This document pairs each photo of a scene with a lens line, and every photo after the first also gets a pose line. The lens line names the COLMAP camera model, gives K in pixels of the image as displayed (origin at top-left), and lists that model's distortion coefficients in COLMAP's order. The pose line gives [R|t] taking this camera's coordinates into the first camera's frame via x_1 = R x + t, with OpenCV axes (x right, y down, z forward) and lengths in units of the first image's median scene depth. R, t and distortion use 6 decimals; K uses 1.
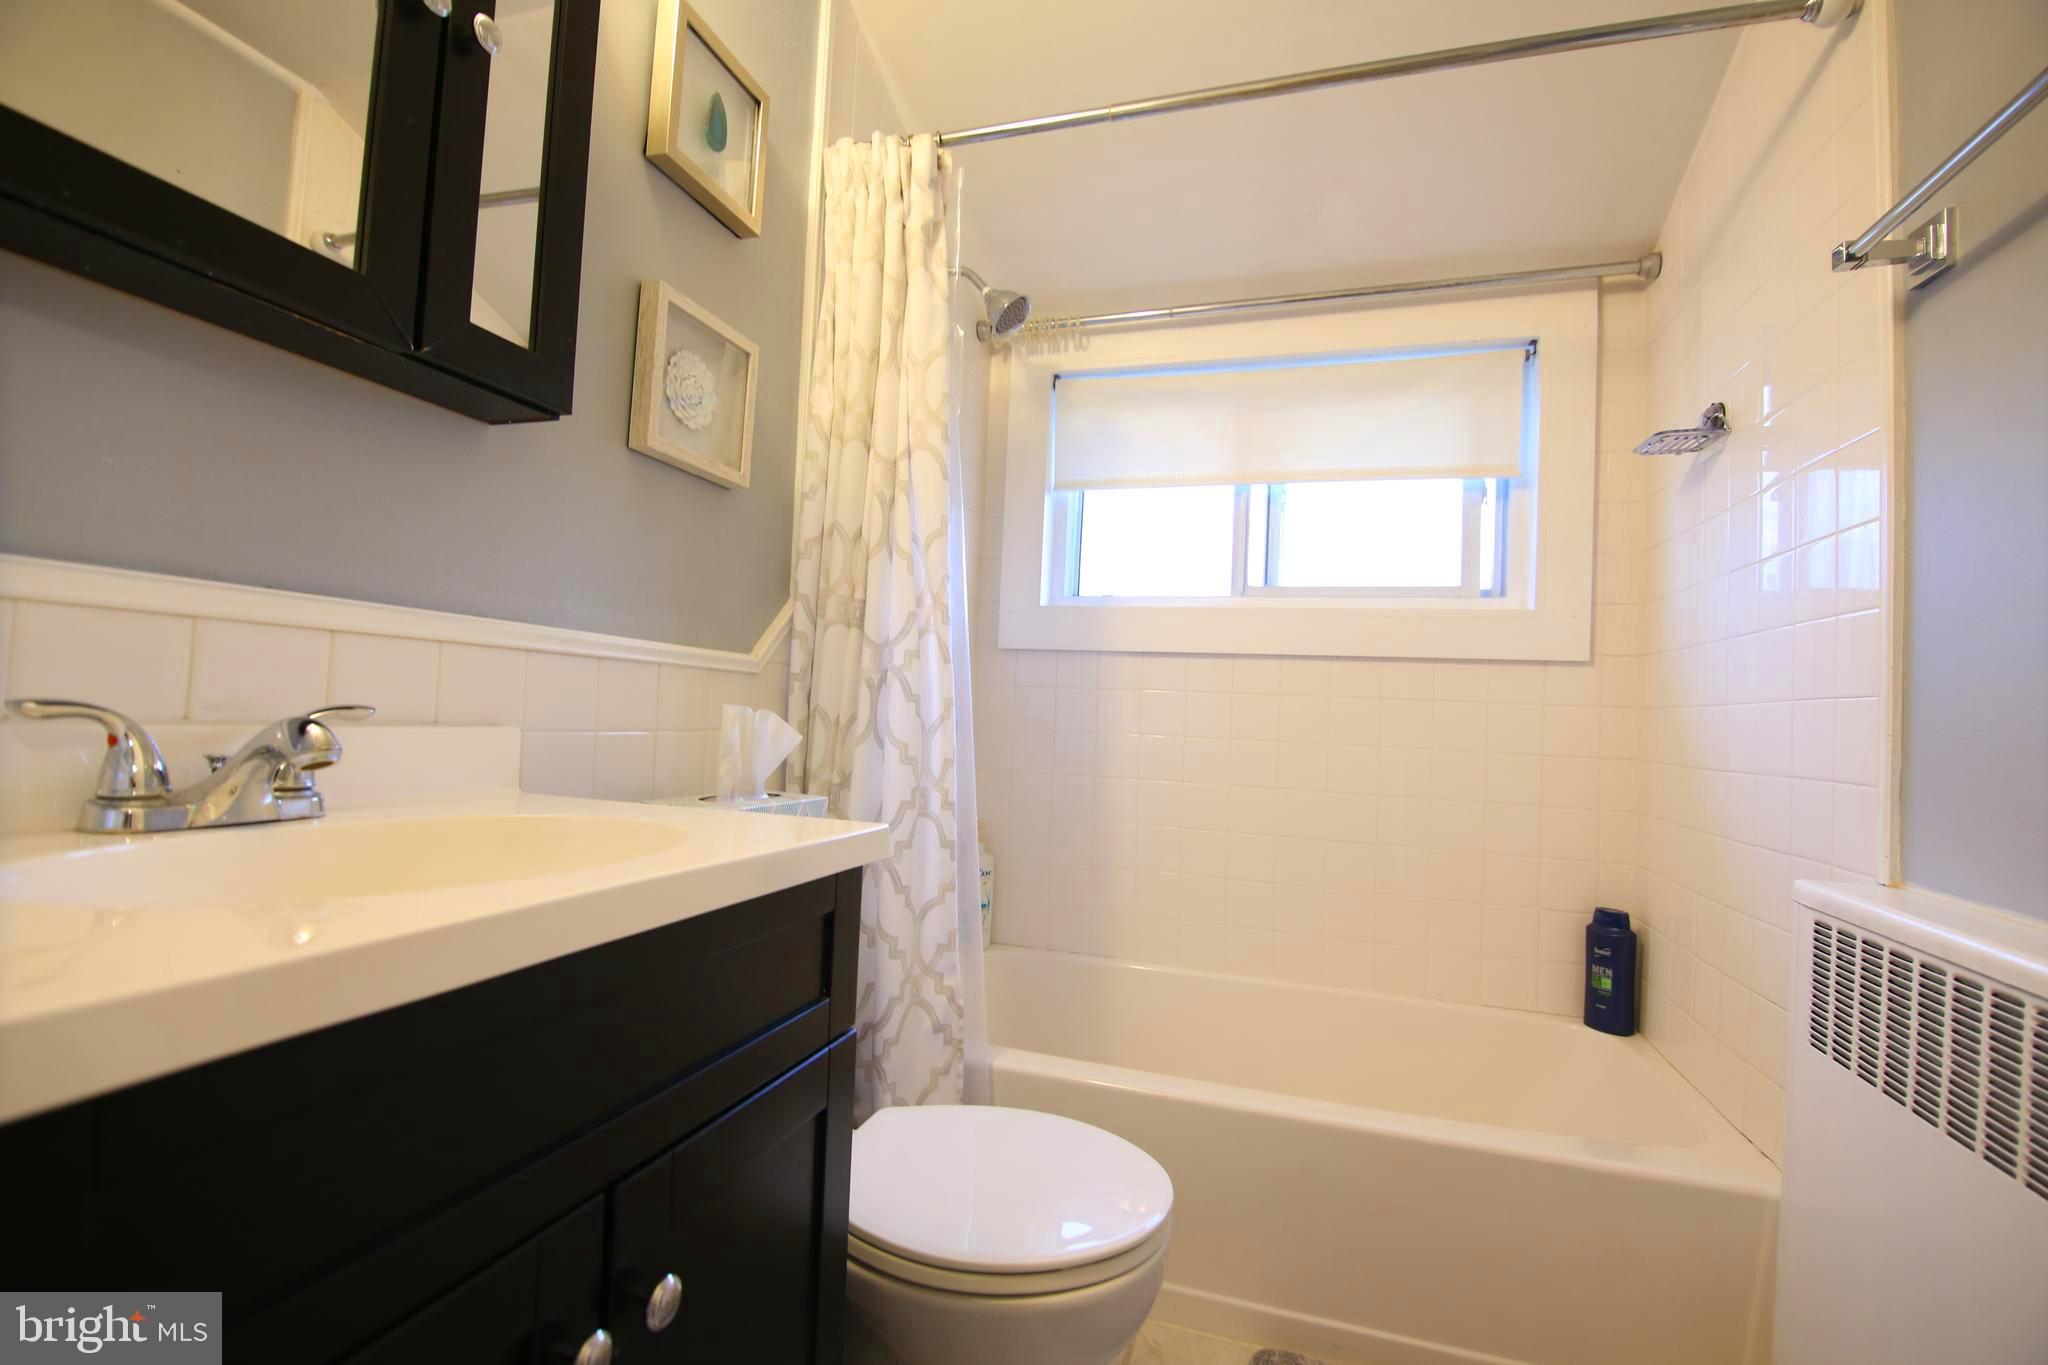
lens RADIAL K [[912.6, 0, 1020.4], [0, 912.6, 681.6], [0, 0, 1]] dist [-0.006331, -0.007668]
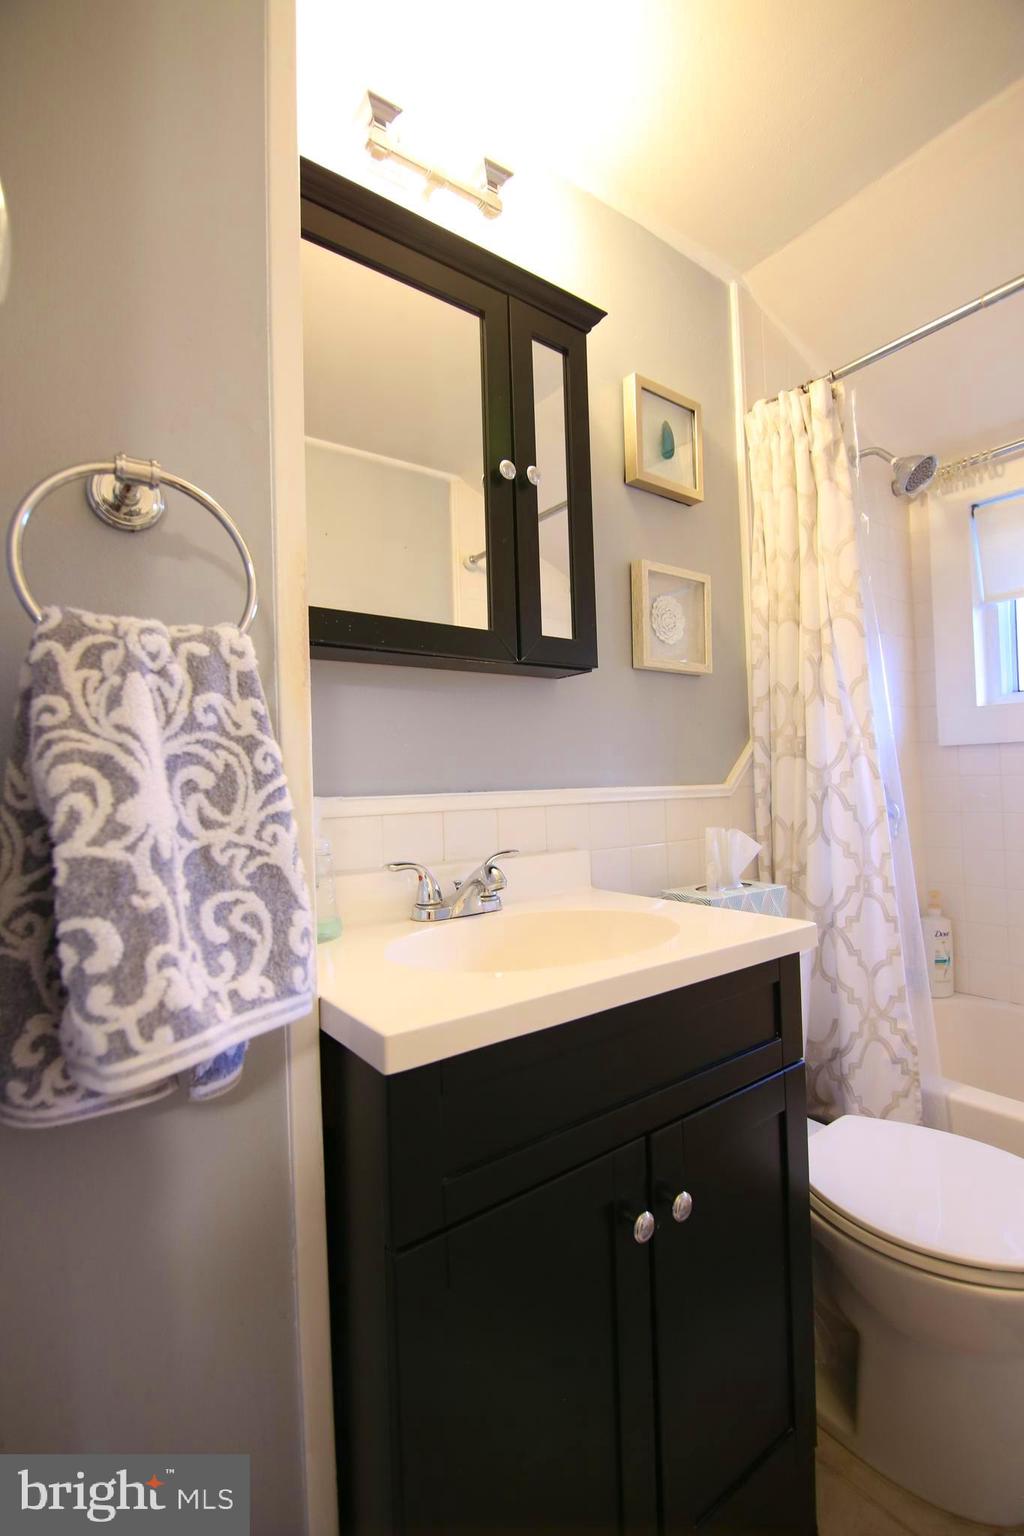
lens RADIAL K [[684.5, 0, 505.5], [0, 684.5, 771.7], [0, 0, 1]] dist [-0.006331, -0.007668]
pose [[0.803524, -0.079960, -0.589878, 0.068891], [0.089087, 0.995930, -0.013648, -0.065090], [0.588568, -0.041583, 0.807377, -0.090776]]
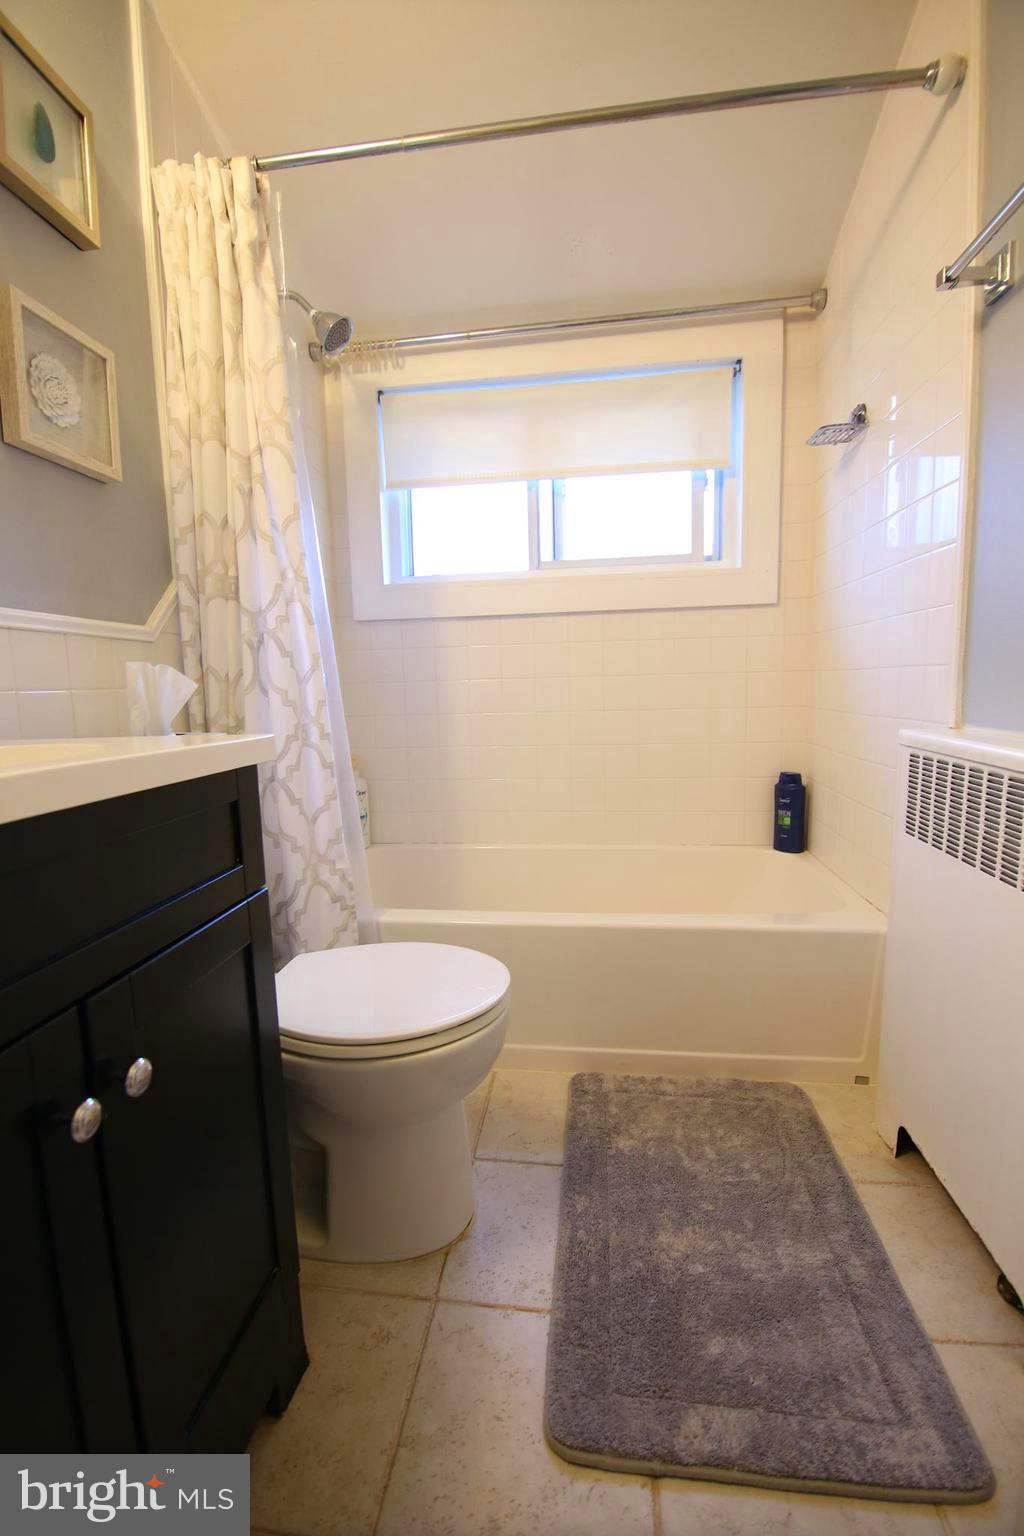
lens RADIAL K [[684.5, 0, 505.3], [0, 684.5, 772.2], [0, 0, 1]] dist [-0.006331, -0.007668]
pose [[0.981459, -0.093330, 0.167418, 0.005710], [0.064739, 0.983529, 0.168761, 0.039115], [-0.180411, -0.154793, 0.971335, -0.004660]]
